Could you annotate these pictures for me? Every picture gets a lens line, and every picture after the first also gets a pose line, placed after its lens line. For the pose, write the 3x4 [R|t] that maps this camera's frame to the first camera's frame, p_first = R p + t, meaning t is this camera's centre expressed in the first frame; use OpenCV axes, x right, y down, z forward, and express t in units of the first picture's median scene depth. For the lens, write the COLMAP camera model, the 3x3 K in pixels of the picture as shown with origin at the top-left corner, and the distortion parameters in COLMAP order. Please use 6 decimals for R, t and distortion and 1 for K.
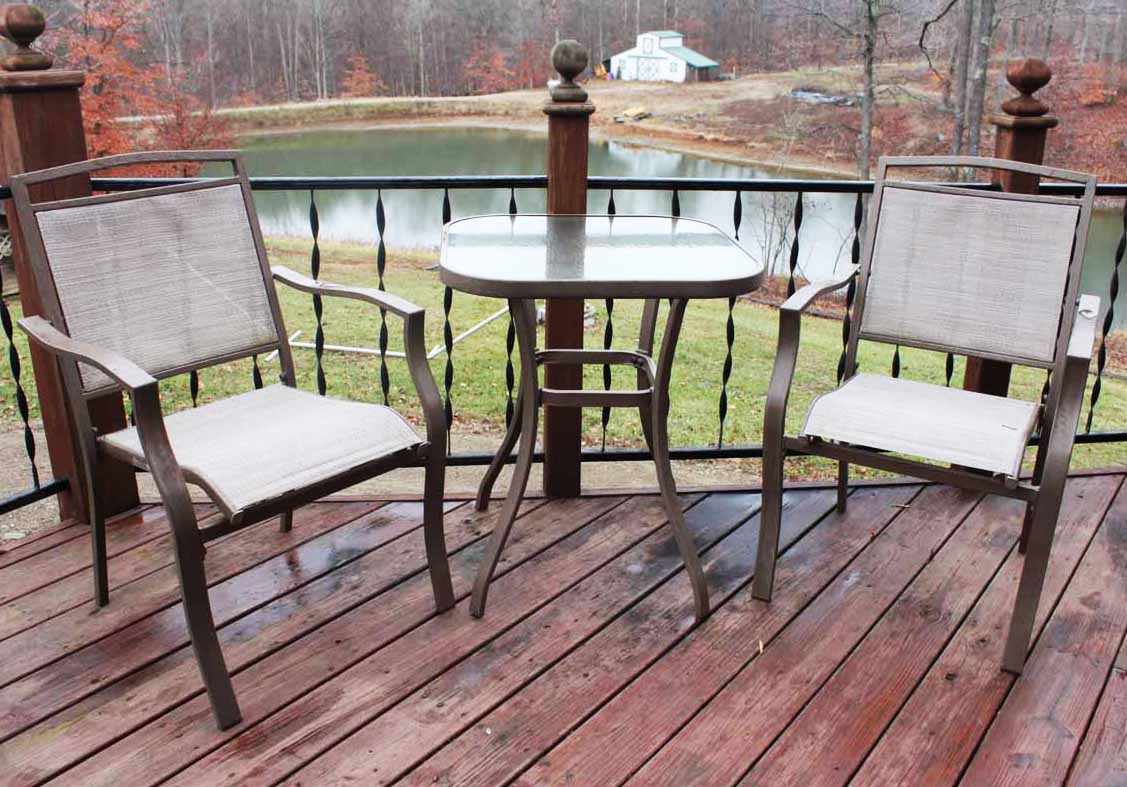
lens RADIAL K [[951.9, 0, 614.9], [0, 951.9, 366.5], [0, 0, 1]] dist [-0.155859, 0.130619]
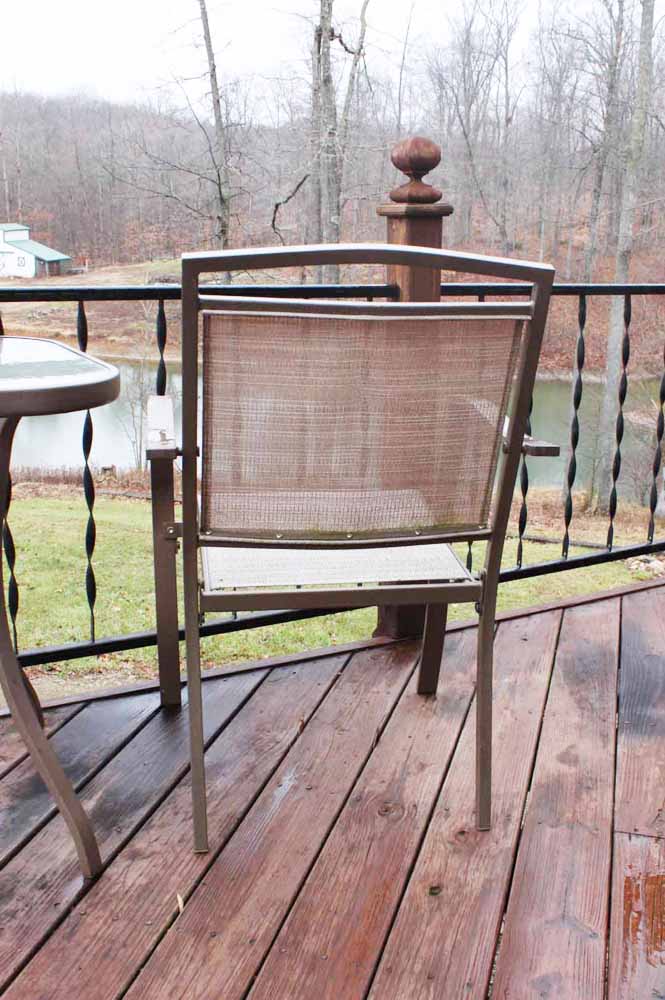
lens RADIAL K [[968.0, 0, 332.5], [0, 968.0, 500.0], [0, 0, 1]] dist [-0.108400, 0.015469]
pose [[0.934269, -0.097023, 0.343114, 0.039017], [0.121251, 0.991371, -0.049824, 0.037660], [-0.335319, 0.088152, 0.937972, 0.215791]]
